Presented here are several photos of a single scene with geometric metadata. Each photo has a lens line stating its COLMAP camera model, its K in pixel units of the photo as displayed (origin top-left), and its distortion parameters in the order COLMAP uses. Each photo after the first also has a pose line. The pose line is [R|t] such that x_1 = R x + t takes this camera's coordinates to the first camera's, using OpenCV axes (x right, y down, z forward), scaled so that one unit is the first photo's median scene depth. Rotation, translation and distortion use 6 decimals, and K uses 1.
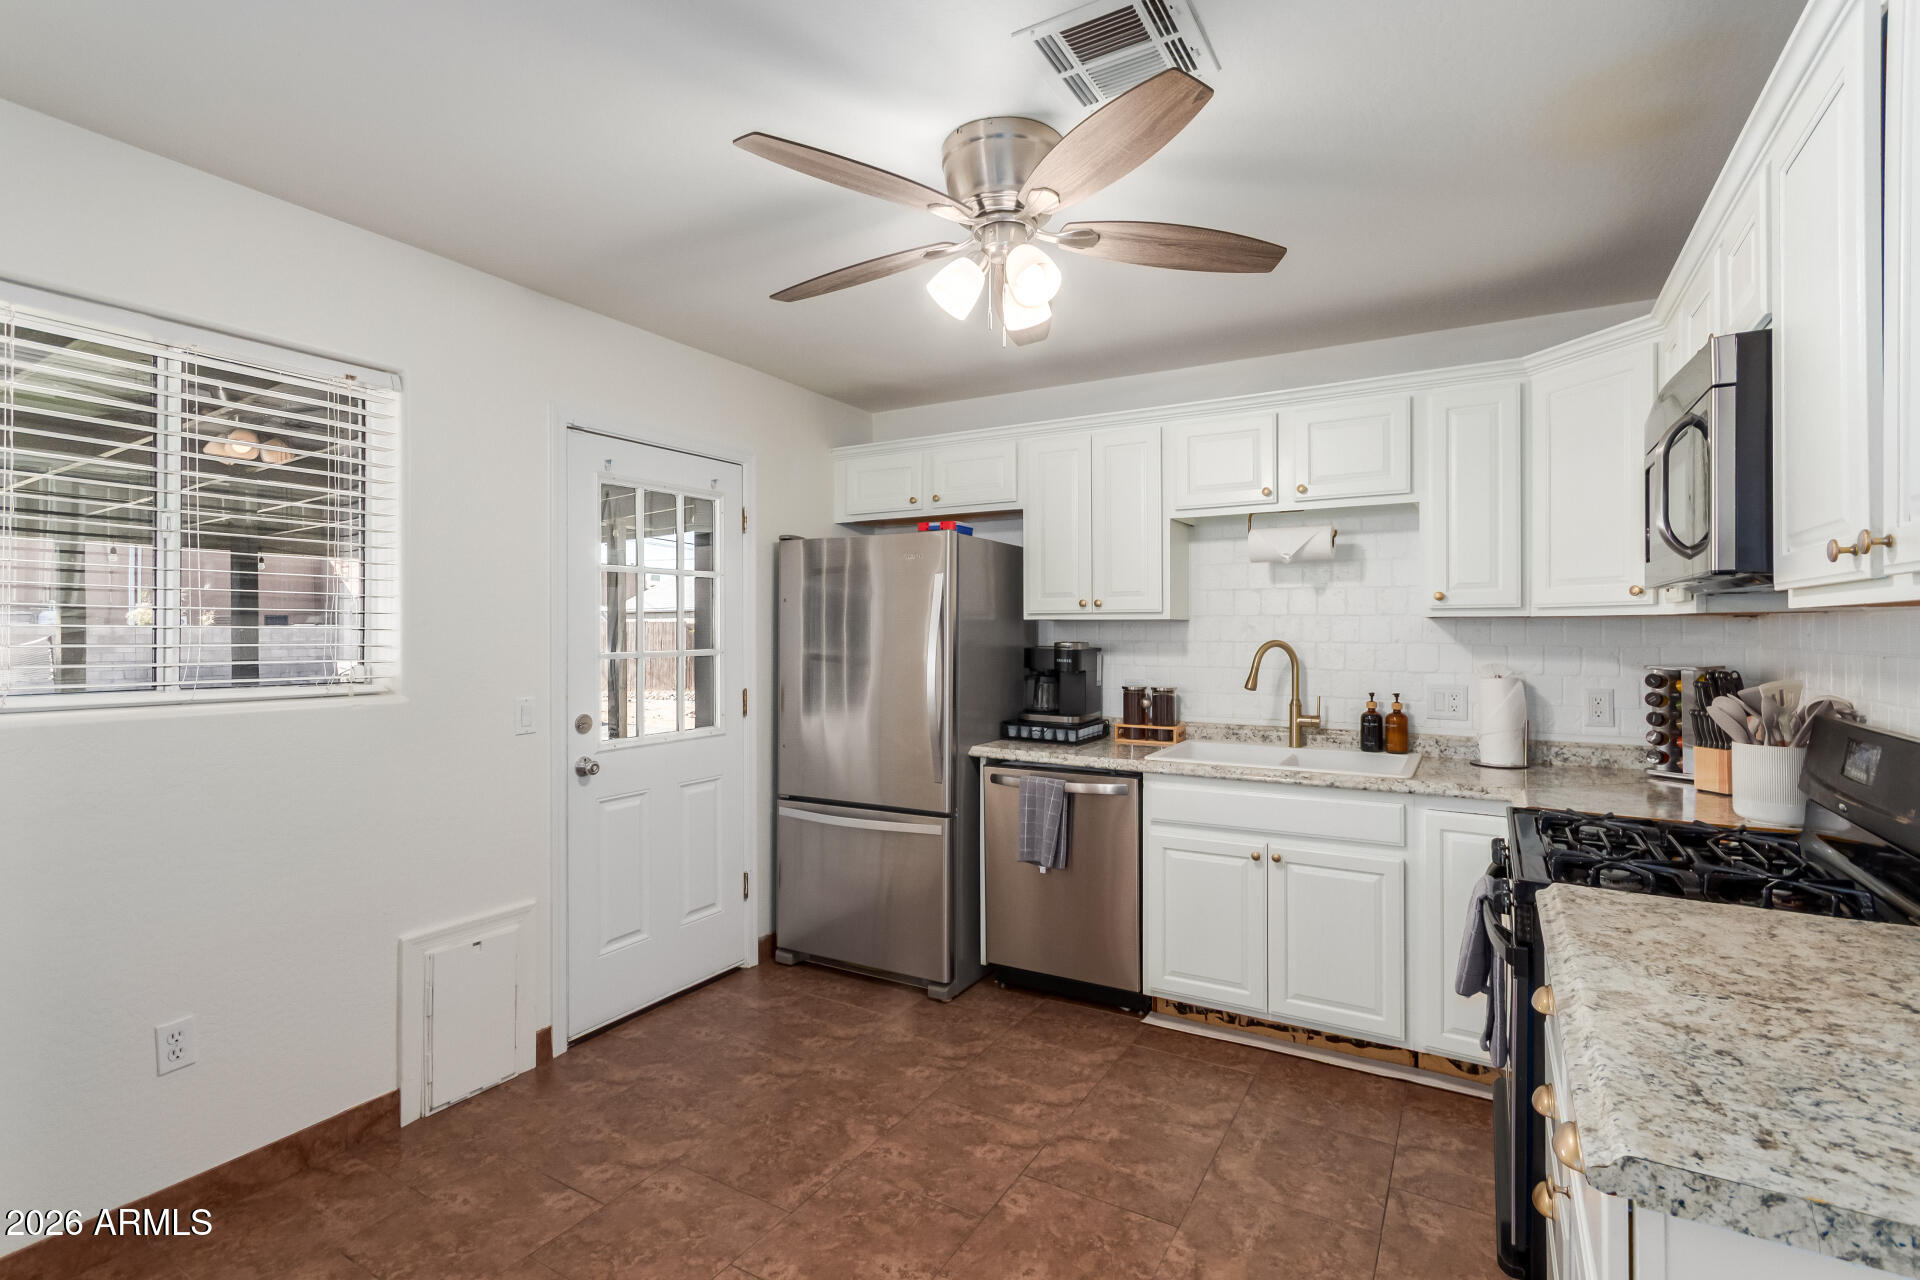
lens RADIAL K [[890.4, 0, 961.5], [0, 890.4, 631.7], [0, 0, 1]] dist [0.002249, 0.000683]
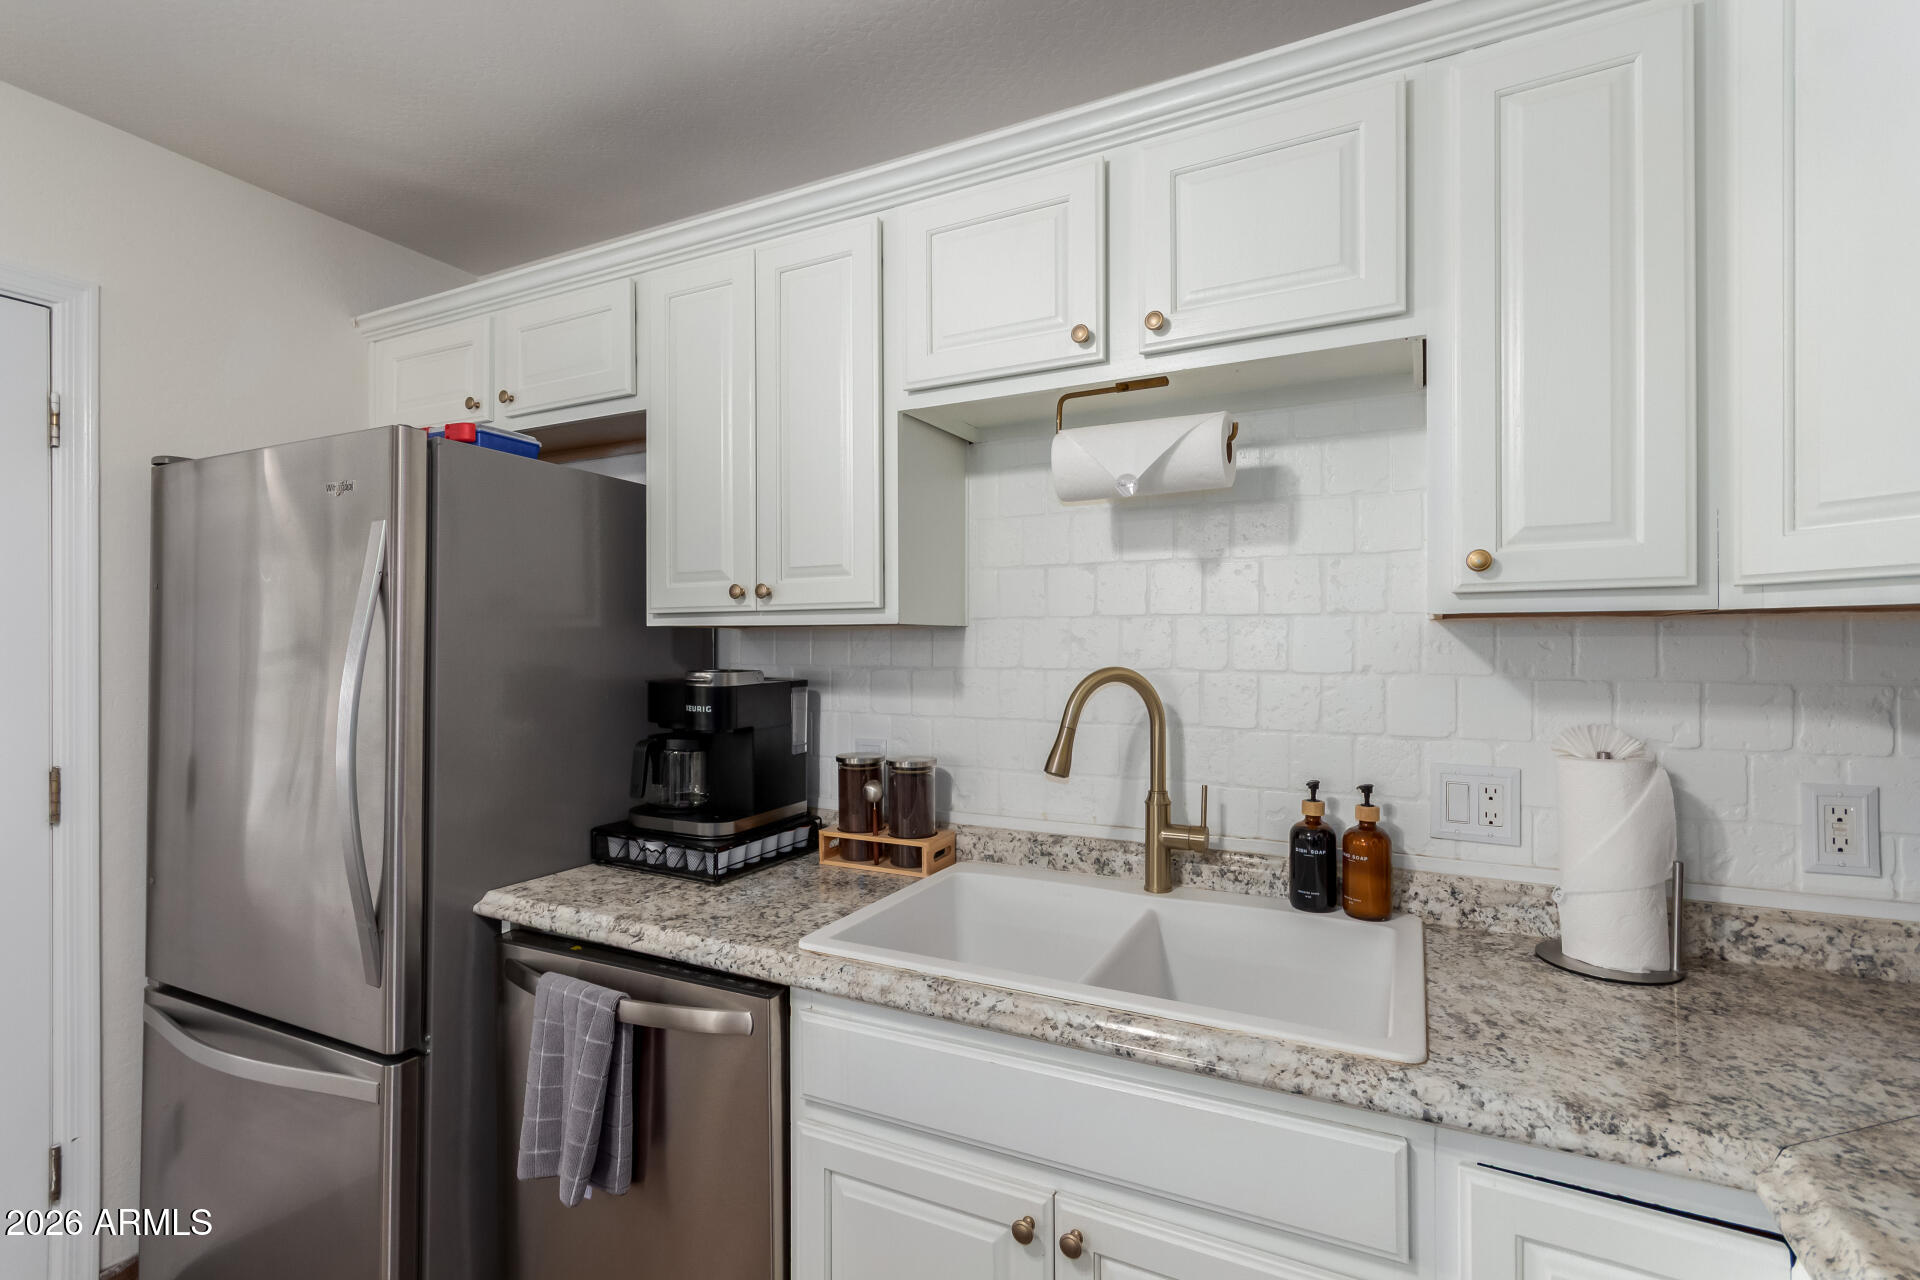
lens RADIAL K [[893.3, 0, 957.4], [0, 893.3, 646.2], [0, 0, 1]] dist [0.001633, 0.001569]
pose [[0.998318, -0.000155, 0.057978, 0.252081], [0.000303, 0.999997, -0.002548, -0.000552], [-0.057978, 0.002561, 0.998315, 0.553613]]
